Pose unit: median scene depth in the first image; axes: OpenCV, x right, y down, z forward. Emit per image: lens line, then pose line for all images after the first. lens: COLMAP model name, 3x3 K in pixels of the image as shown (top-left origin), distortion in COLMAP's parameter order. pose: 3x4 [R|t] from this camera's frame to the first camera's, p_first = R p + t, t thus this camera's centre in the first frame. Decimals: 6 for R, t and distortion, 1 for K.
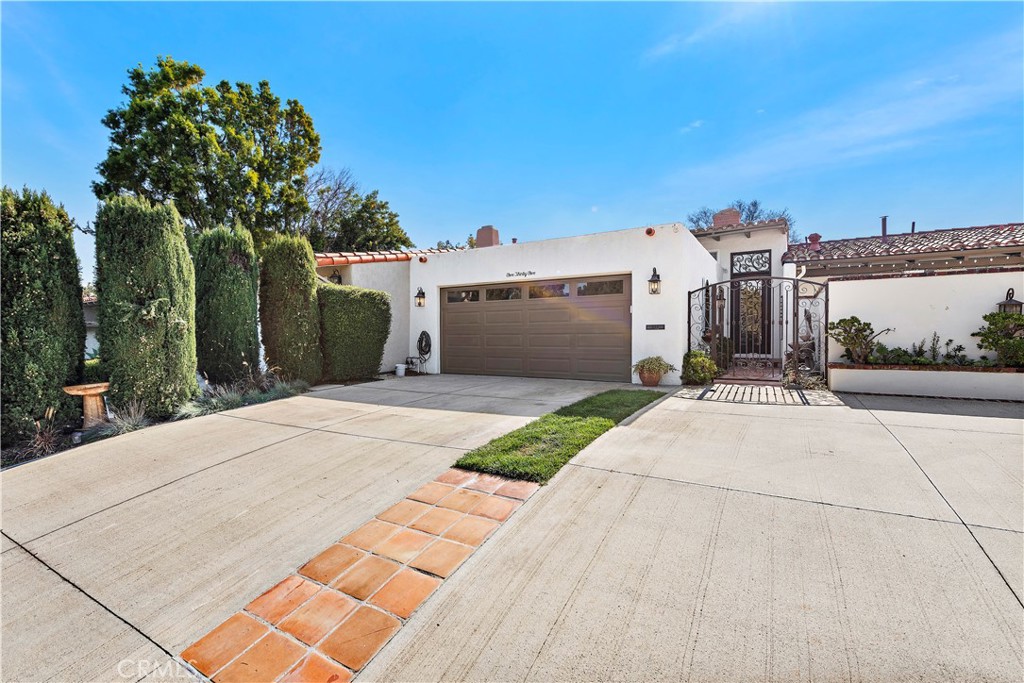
lens RADIAL K [[445.7, 0, 505.7], [0, 445.7, 344.9], [0, 0, 1]] dist [-0.000508, -0.001423]
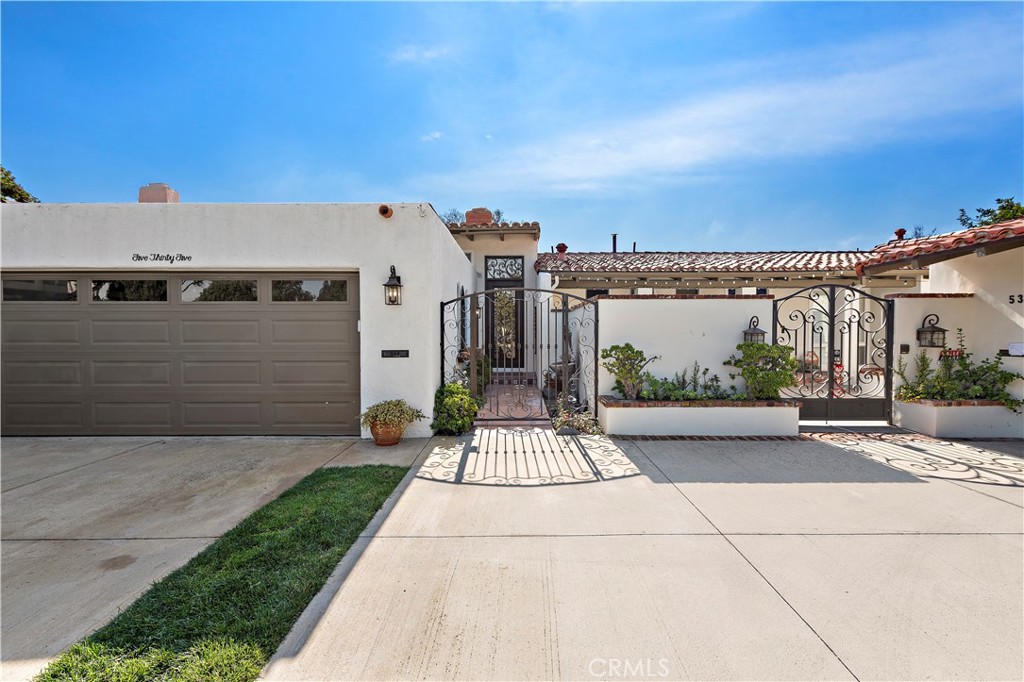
lens RADIAL K [[445.7, 0, 511.5], [0, 445.7, 343.4], [0, 0, 1]] dist [-0.000508, -0.001423]
pose [[0.855045, -0.010914, 0.518439, 0.133495], [0.008039, 0.999937, 0.007791, -0.057786], [-0.518492, -0.002493, 0.855079, 0.323536]]
